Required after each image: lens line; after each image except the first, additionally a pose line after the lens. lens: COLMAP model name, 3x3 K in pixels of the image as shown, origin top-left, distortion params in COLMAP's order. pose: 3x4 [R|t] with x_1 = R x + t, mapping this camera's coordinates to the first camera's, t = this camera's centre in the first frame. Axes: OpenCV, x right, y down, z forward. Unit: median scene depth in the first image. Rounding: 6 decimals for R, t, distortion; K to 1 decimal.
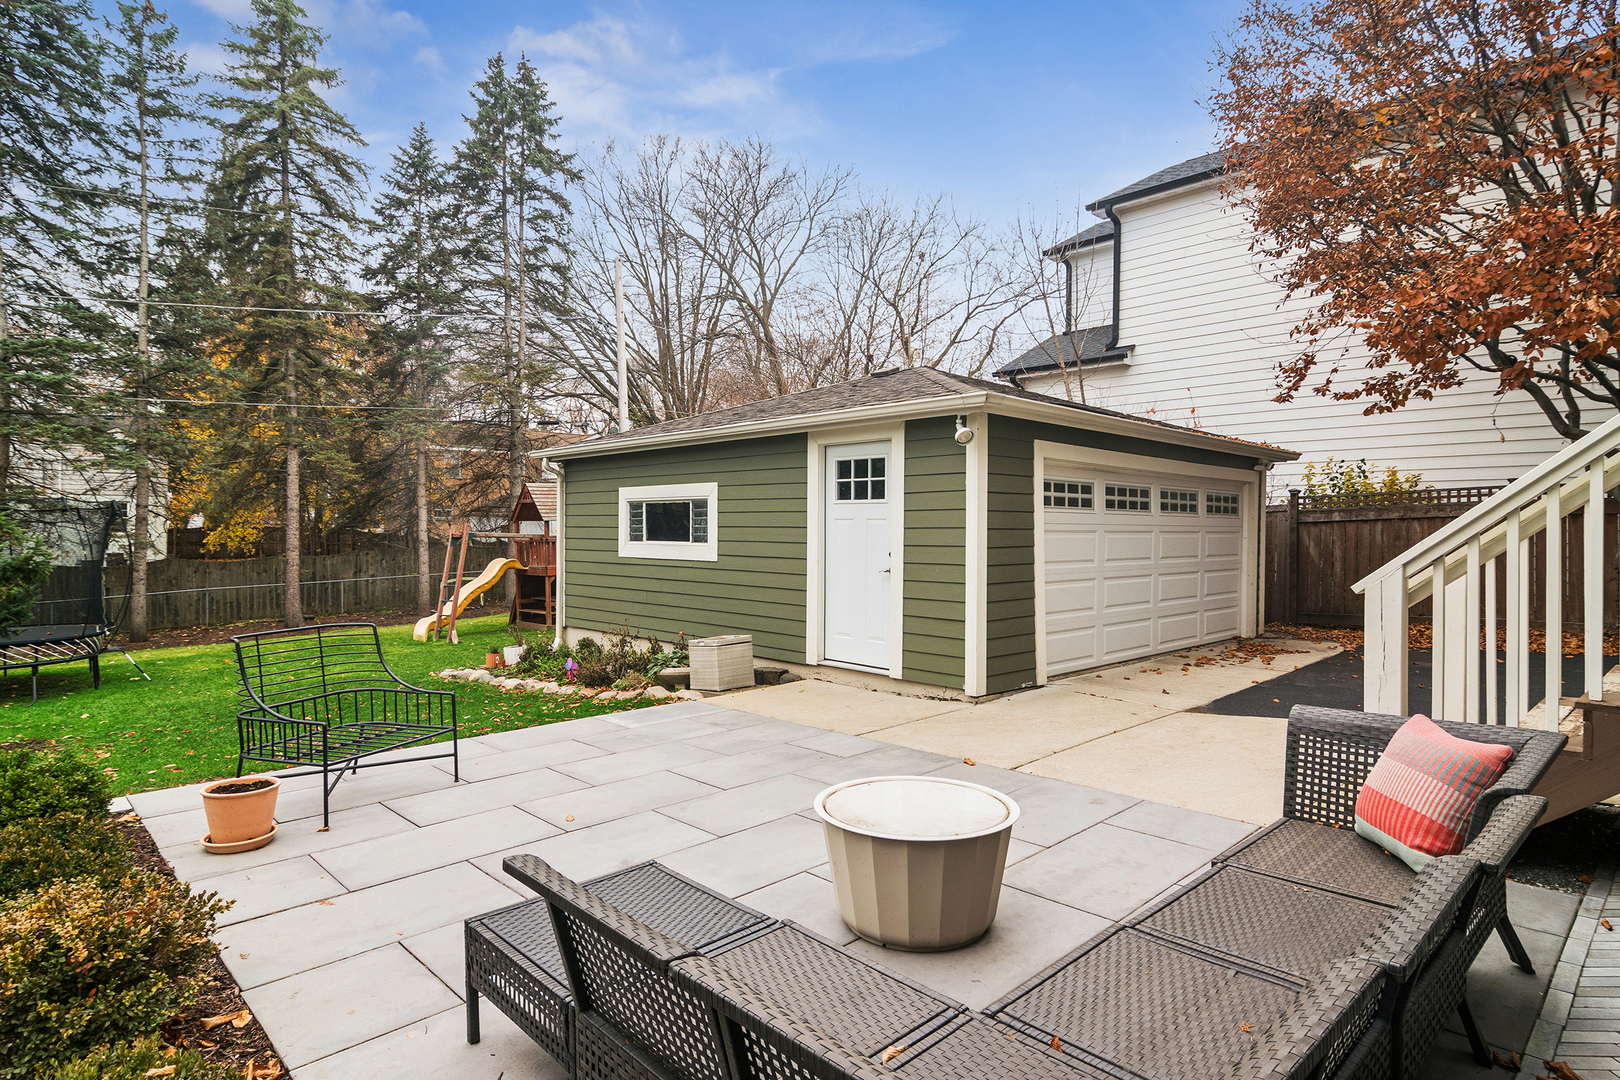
lens RADIAL K [[880.0, 0, 810.0], [0, 880.0, 540.0], [0, 0, 1]] dist [-0.002630, -0.000234]
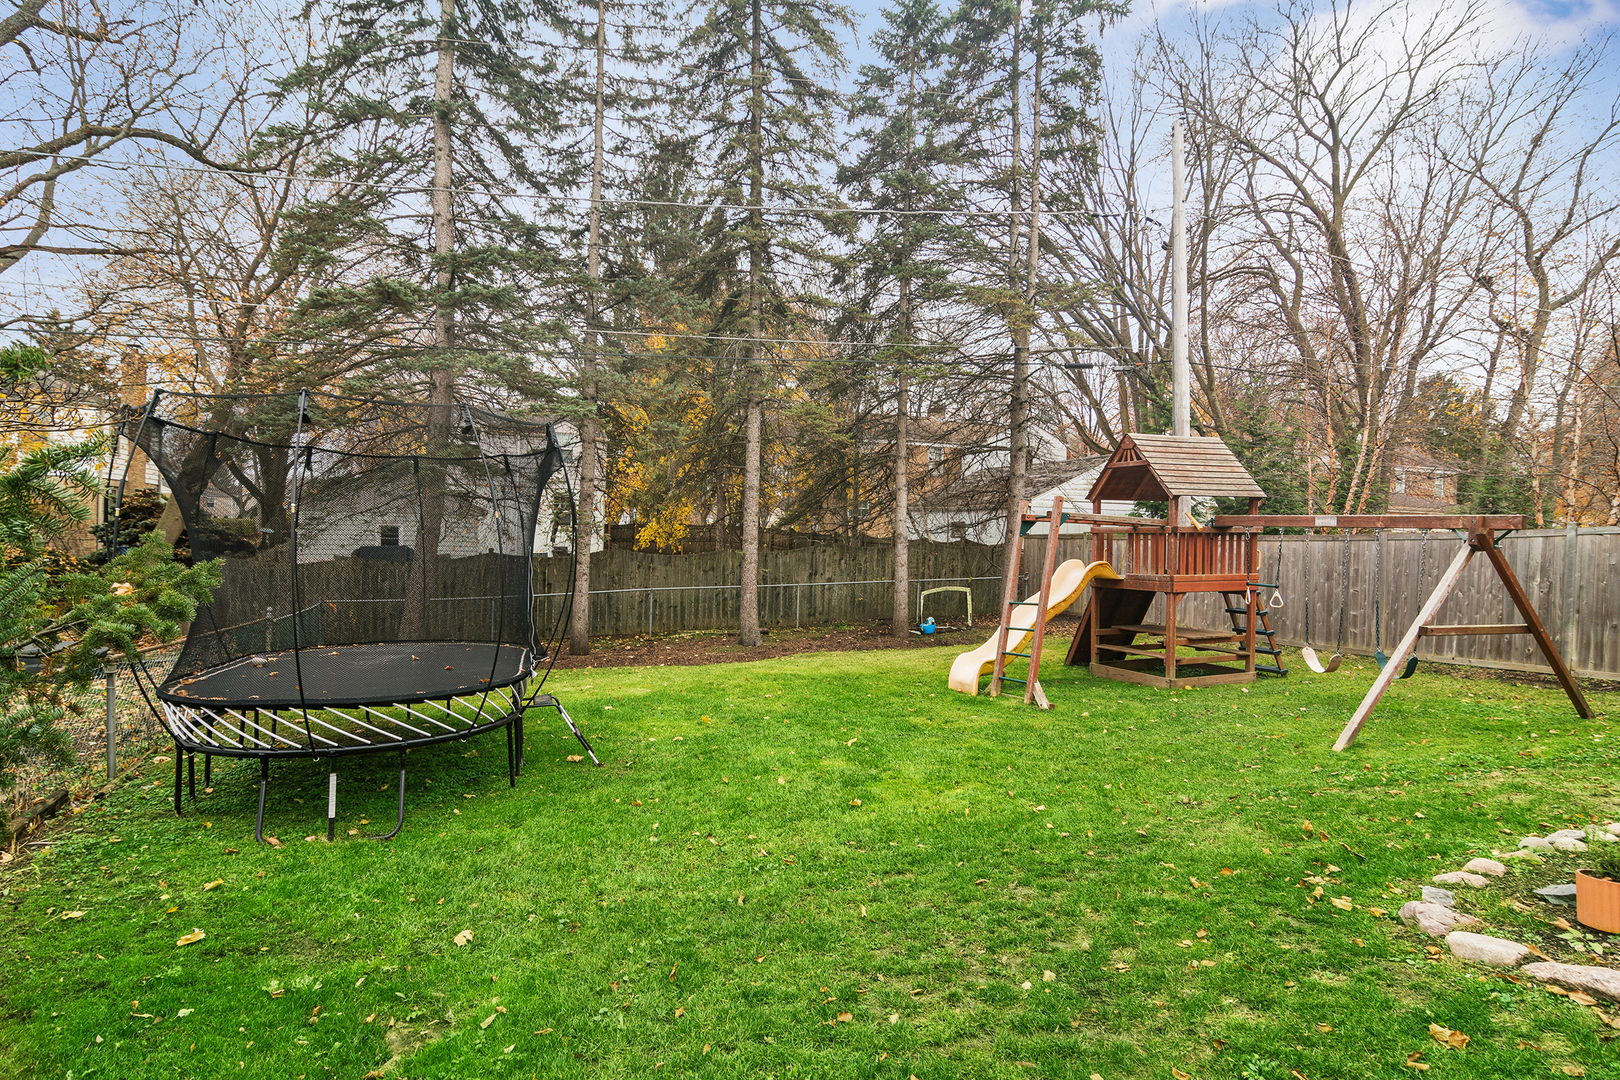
lens RADIAL K [[880.0, 0, 810.0], [0, 880.0, 540.0], [0, 0, 1]] dist [-0.002630, -0.000234]
pose [[0.922753, 0.019531, -0.384898, -0.281066], [-0.024942, 0.999648, -0.009070, 0.017027], [0.384585, 0.017969, 0.922915, 0.362474]]
